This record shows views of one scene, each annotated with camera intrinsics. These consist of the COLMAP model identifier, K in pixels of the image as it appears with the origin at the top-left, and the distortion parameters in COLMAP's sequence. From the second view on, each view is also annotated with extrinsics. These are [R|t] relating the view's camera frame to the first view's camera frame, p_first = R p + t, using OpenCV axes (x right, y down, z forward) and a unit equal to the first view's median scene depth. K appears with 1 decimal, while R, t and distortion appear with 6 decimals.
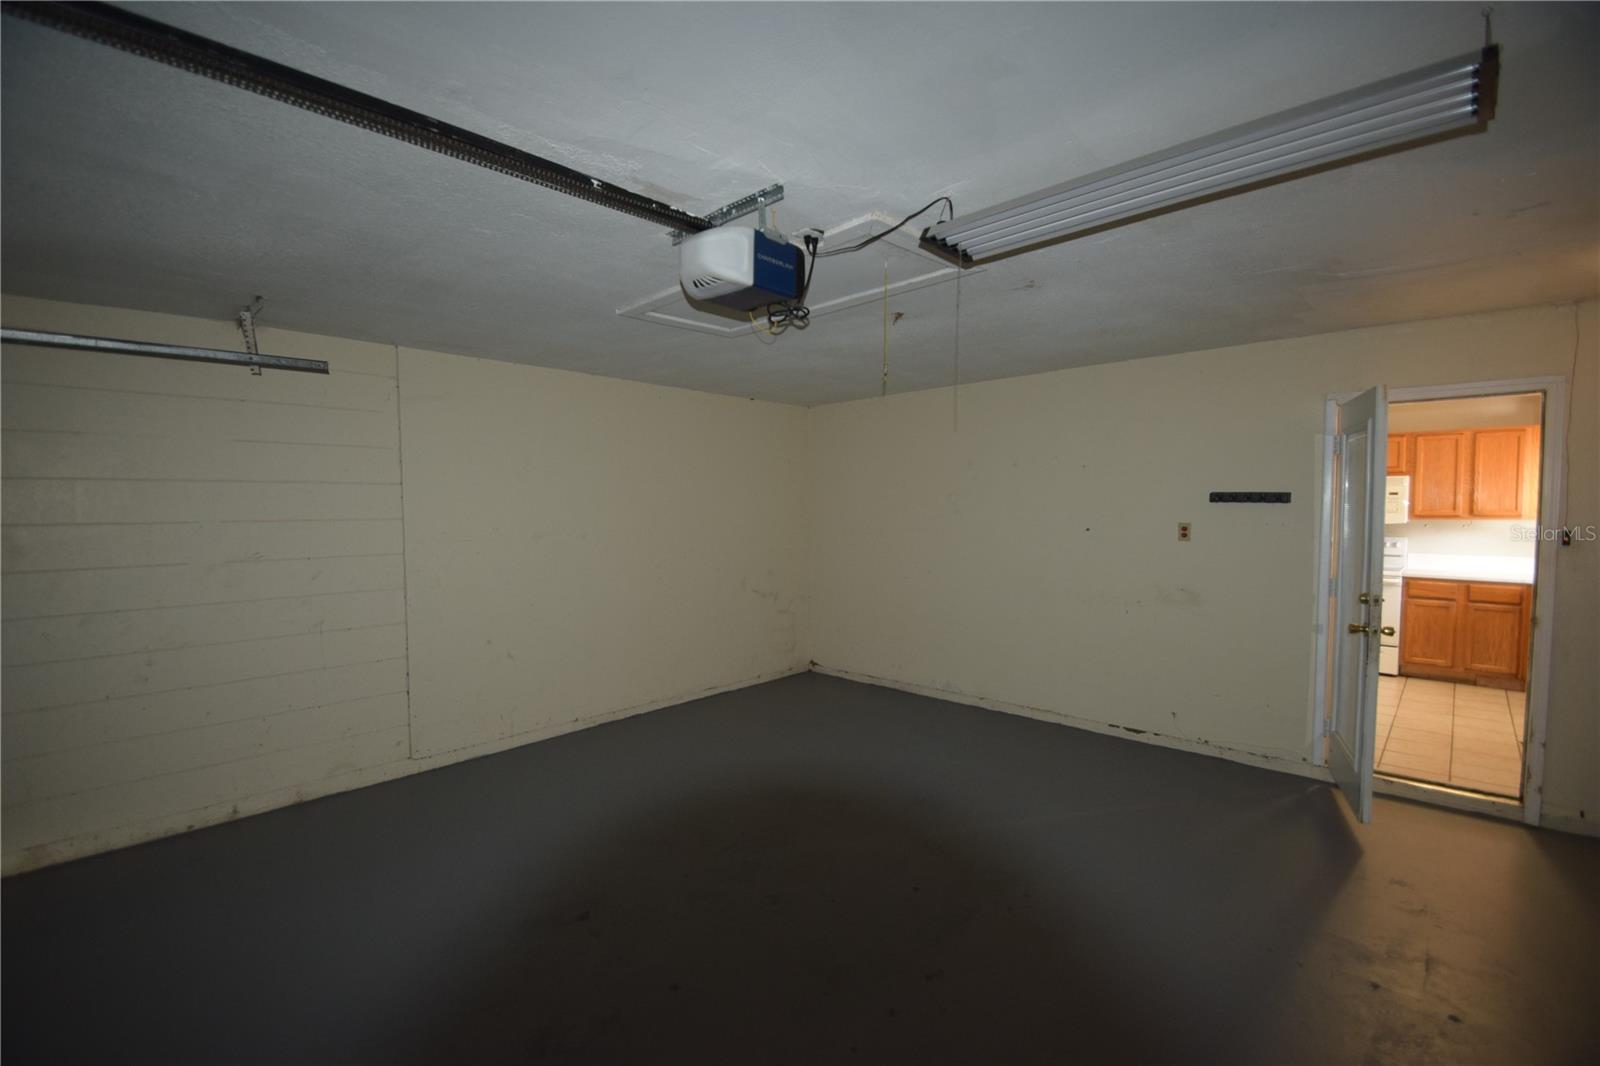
lens RADIAL K [[686.2, 0, 824.3], [0, 686.2, 540.8], [0, 0, 1]] dist [-0.018322, -0.000136]
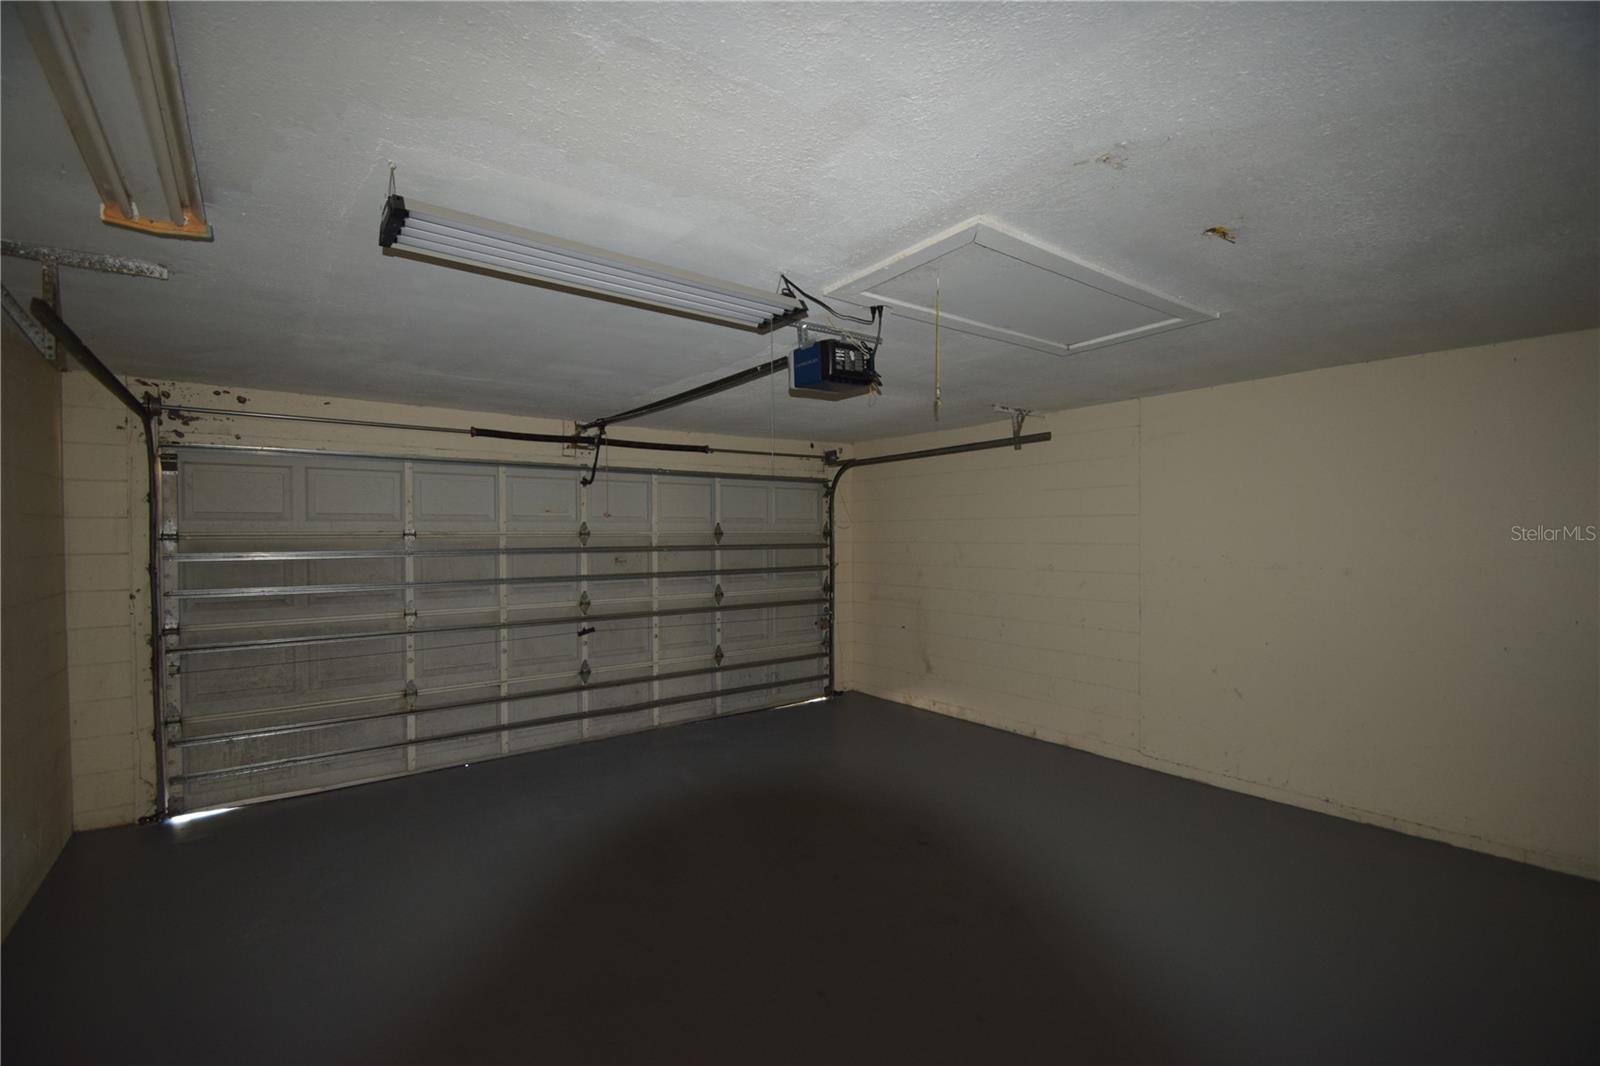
lens RADIAL K [[702.0, 0, 797.7], [0, 702.0, 541.3], [0, 0, 1]] dist [0.017108, -0.017382]
pose [[-0.166222, 0.016003, -0.985958, 0.780450], [-0.048001, 0.998552, 0.024300, -0.045151], [0.984919, 0.051366, -0.165213, 0.718483]]
